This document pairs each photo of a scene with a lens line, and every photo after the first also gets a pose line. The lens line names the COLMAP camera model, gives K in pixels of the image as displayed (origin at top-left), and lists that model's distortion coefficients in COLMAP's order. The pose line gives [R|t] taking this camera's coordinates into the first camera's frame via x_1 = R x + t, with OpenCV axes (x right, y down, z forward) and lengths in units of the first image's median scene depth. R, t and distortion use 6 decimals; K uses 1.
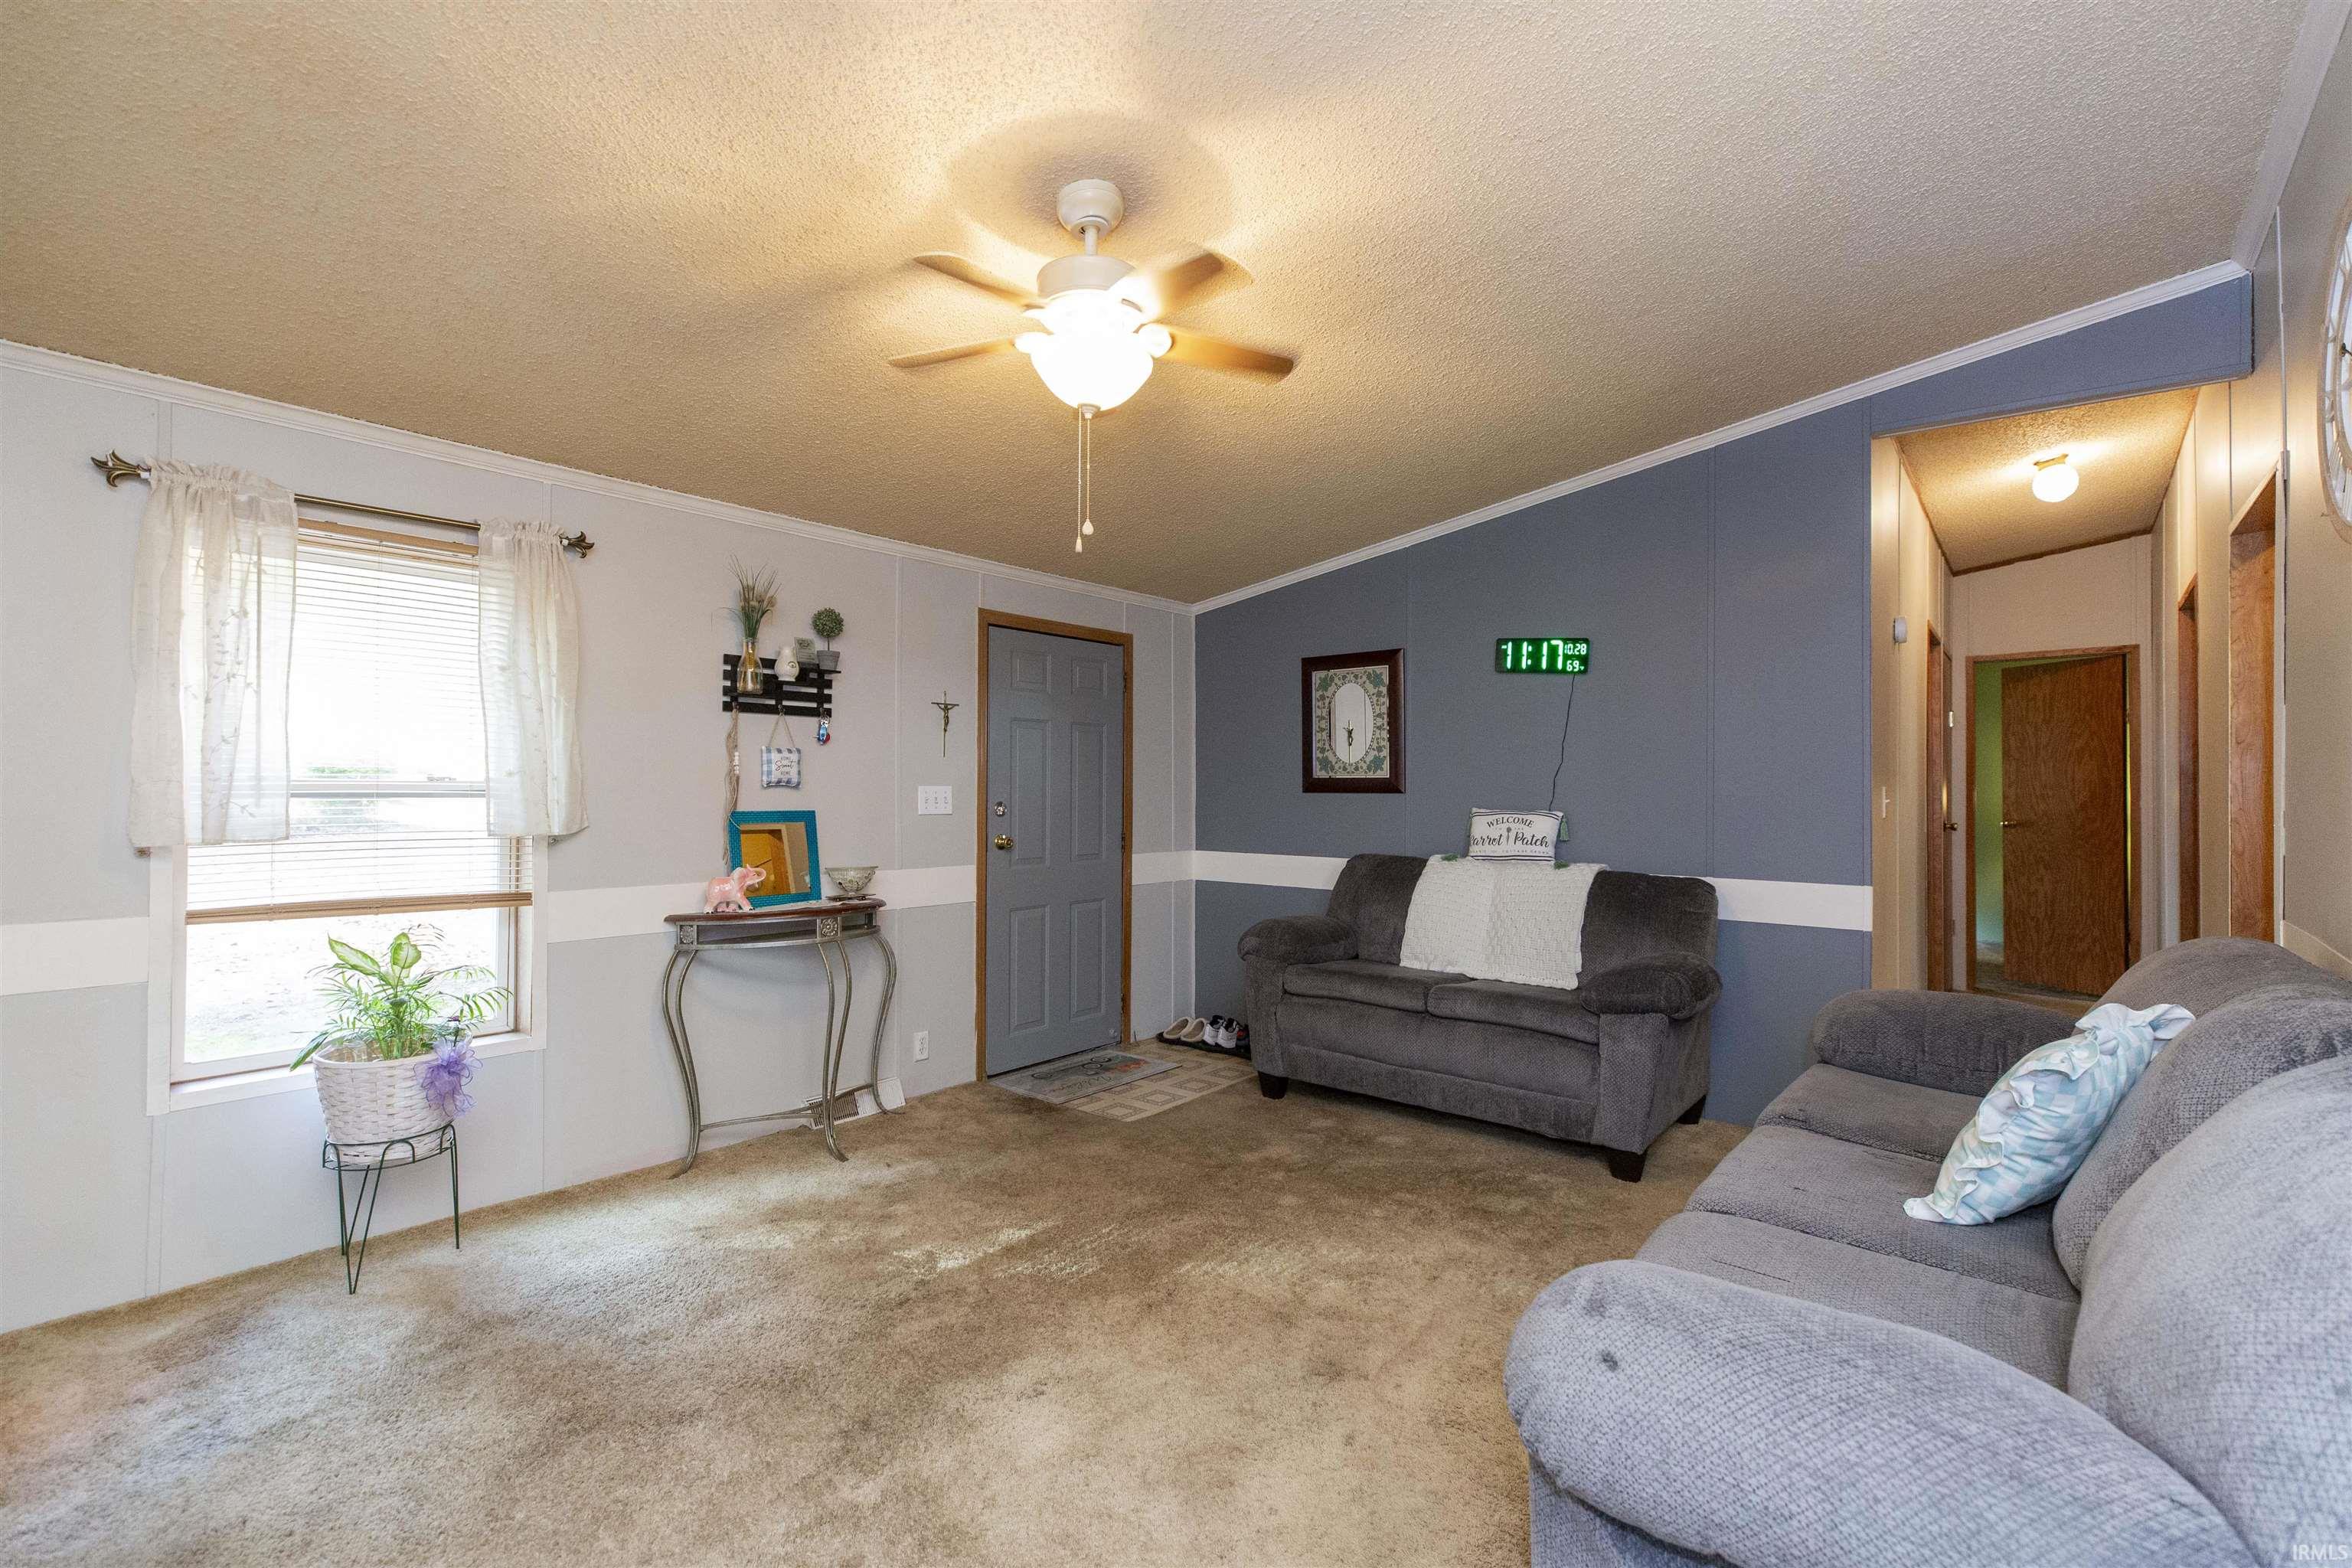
lens RADIAL K [[1049.1, 0, 1176.0], [0, 1049.1, 784.0], [0, 0, 1]] dist [-0.000721, -0.000384]
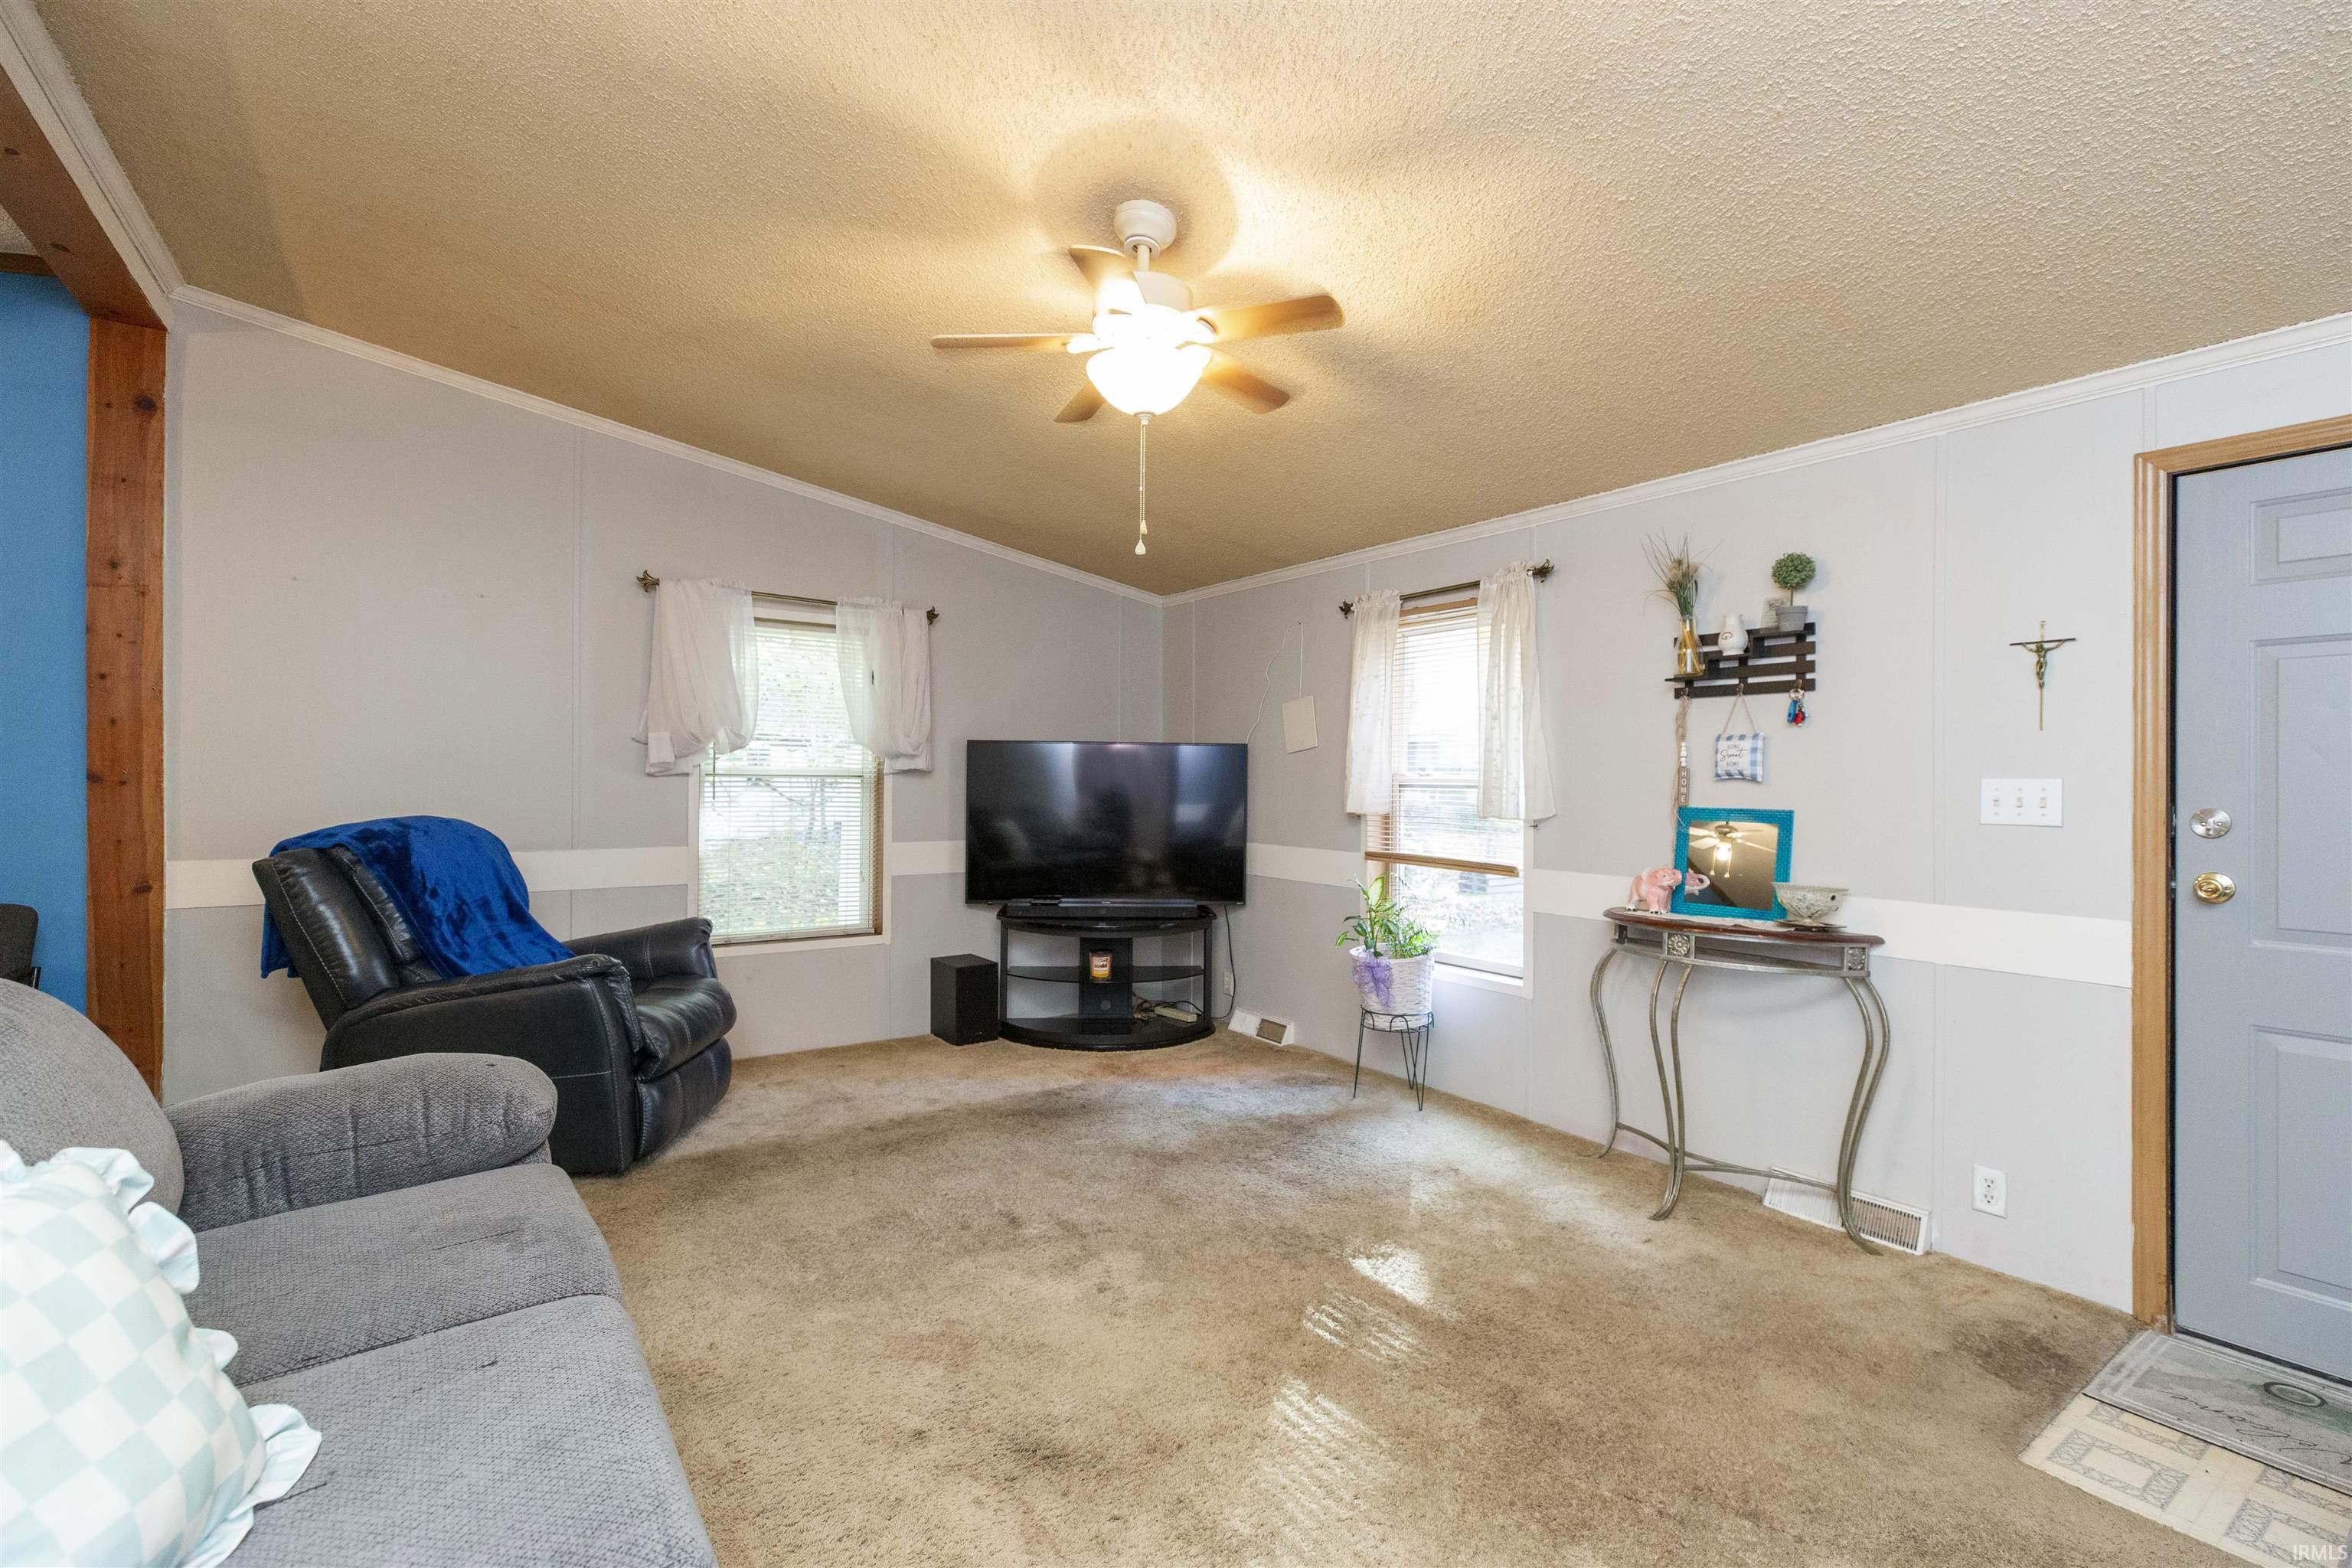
lens RADIAL K [[1031.8, 0, 1192.3], [0, 1031.8, 777.6], [0, 0, 1]] dist [-0.001423, -0.000215]
pose [[-0.245176, -0.008891, -0.969438, 0.508228], [-0.005128, 0.999956, -0.007874, 0.008893], [0.969465, 0.003041, -0.245210, 0.727014]]
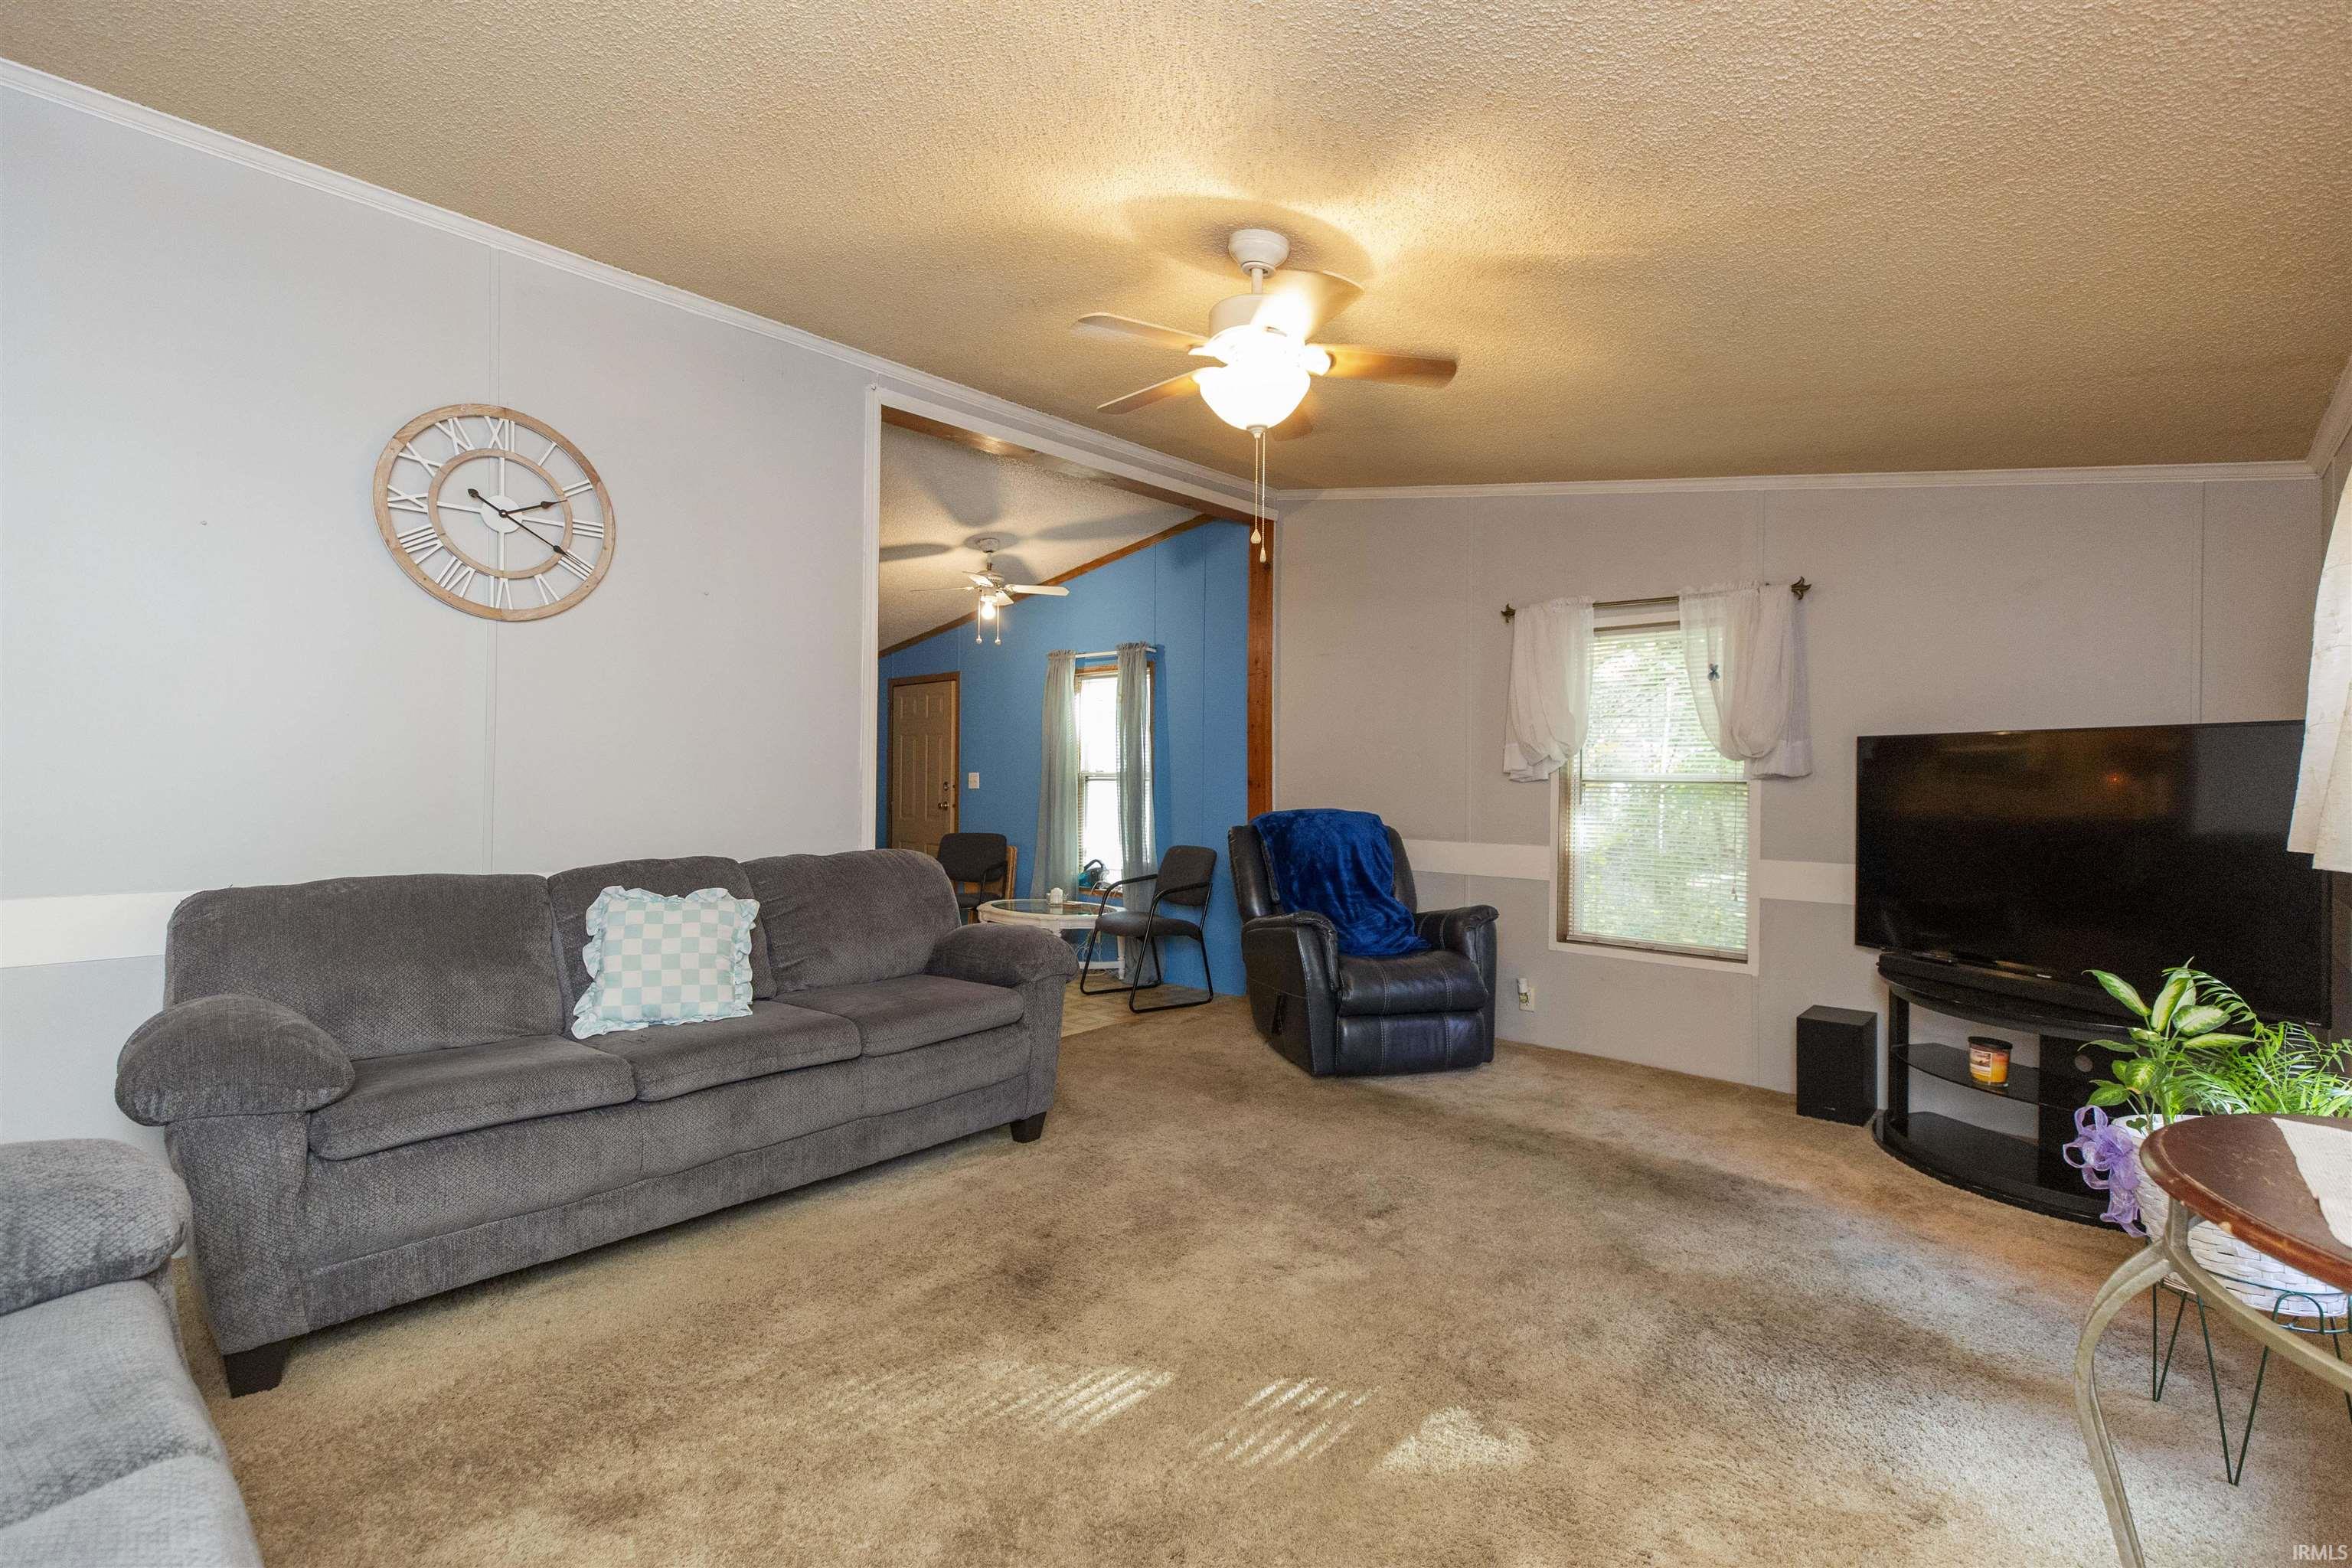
lens RADIAL K [[1049.1, 0, 1176.0], [0, 1049.1, 784.0], [0, 0, 1]] dist [-0.000721, -0.000384]
pose [[-0.999224, -0.016598, 0.035713, -0.023324], [-0.016630, 0.999862, -0.000590, 0.011310], [-0.035699, -0.001183, -0.999362, 1.171767]]
